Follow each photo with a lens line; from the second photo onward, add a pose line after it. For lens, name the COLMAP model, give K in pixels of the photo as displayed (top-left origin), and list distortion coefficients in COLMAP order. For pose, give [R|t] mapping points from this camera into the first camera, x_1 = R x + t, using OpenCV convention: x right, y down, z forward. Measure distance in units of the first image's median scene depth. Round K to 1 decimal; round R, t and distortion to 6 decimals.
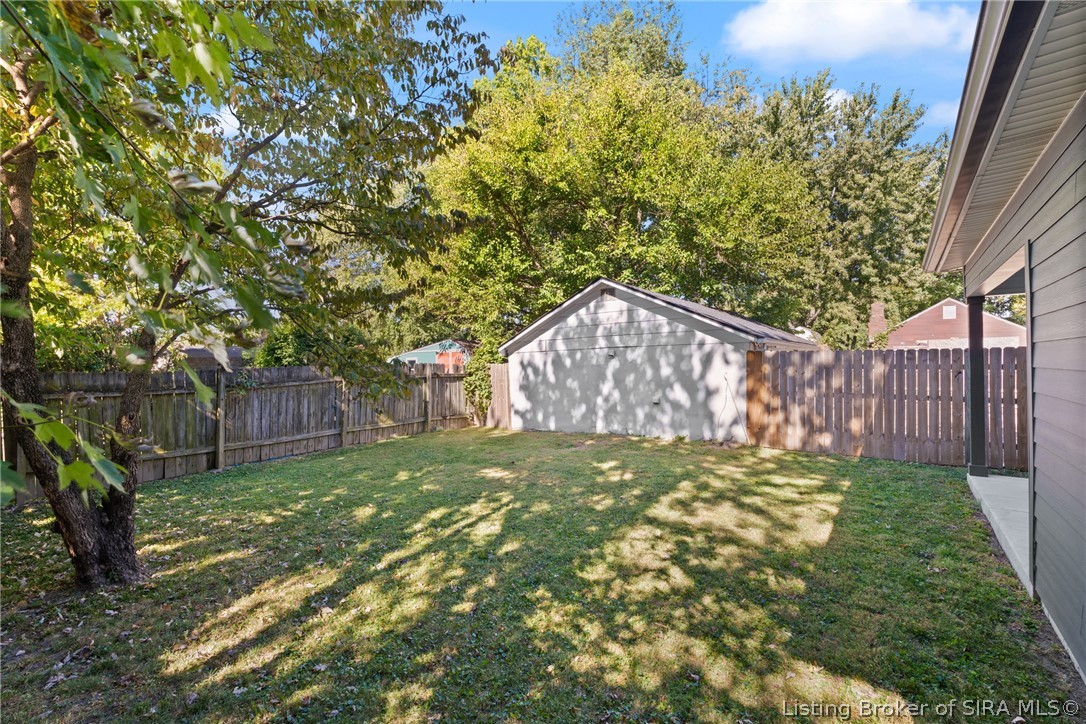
lens RADIAL K [[482.7, 0, 559.1], [0, 482.7, 356.7], [0, 0, 1]] dist [-0.001847, 0.001077]
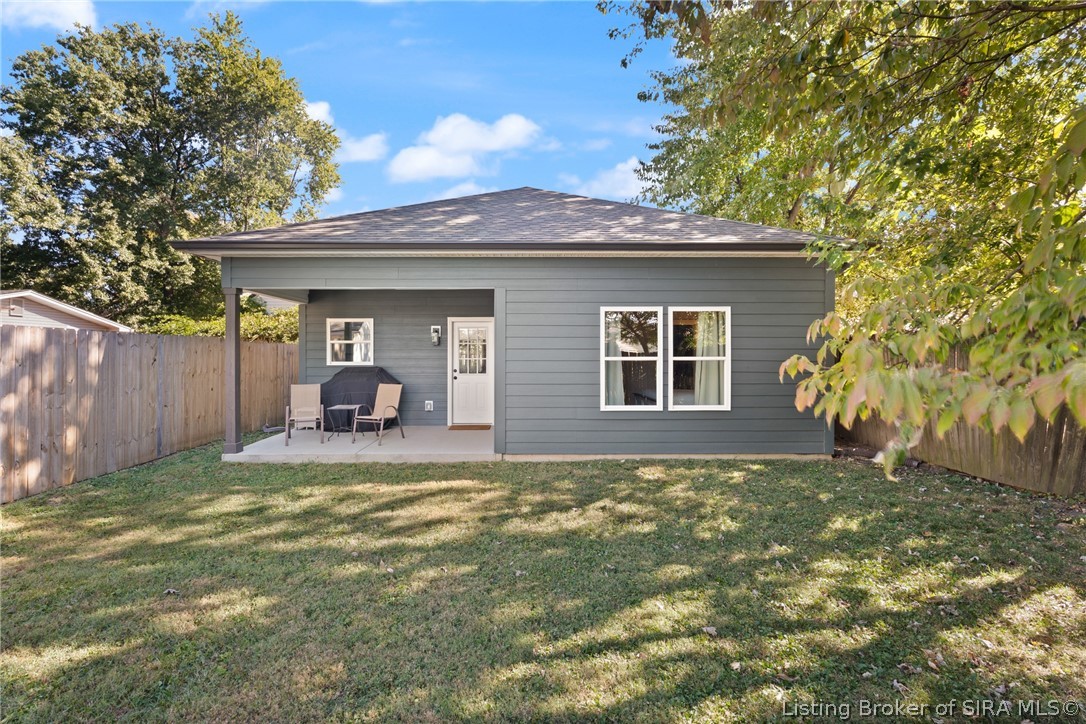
lens RADIAL K [[482.7, 0, 520.5], [0, 482.7, 359.3], [0, 0, 1]] dist [-0.001847, 0.001077]
pose [[-0.578179, -0.004405, 0.815898, -0.576896], [-0.000703, 0.999988, 0.004900, 0.046733], [-0.815910, 0.002259, -0.578175, 1.615722]]
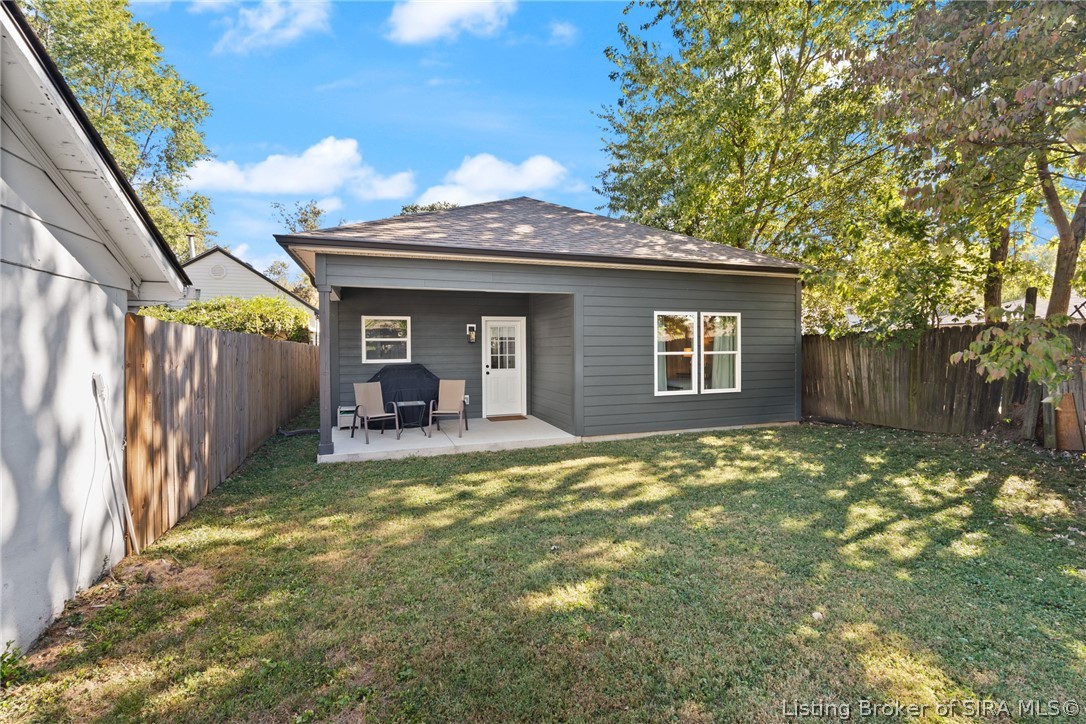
lens RADIAL K [[482.7, 0, 536.3], [0, 482.7, 352.2], [0, 0, 1]] dist [-0.001847, 0.001077]
pose [[-0.811228, 0.006868, 0.584690, -0.193322], [0.009249, 0.999957, 0.001086, 0.040496], [-0.584657, 0.006289, -0.811256, 2.325296]]
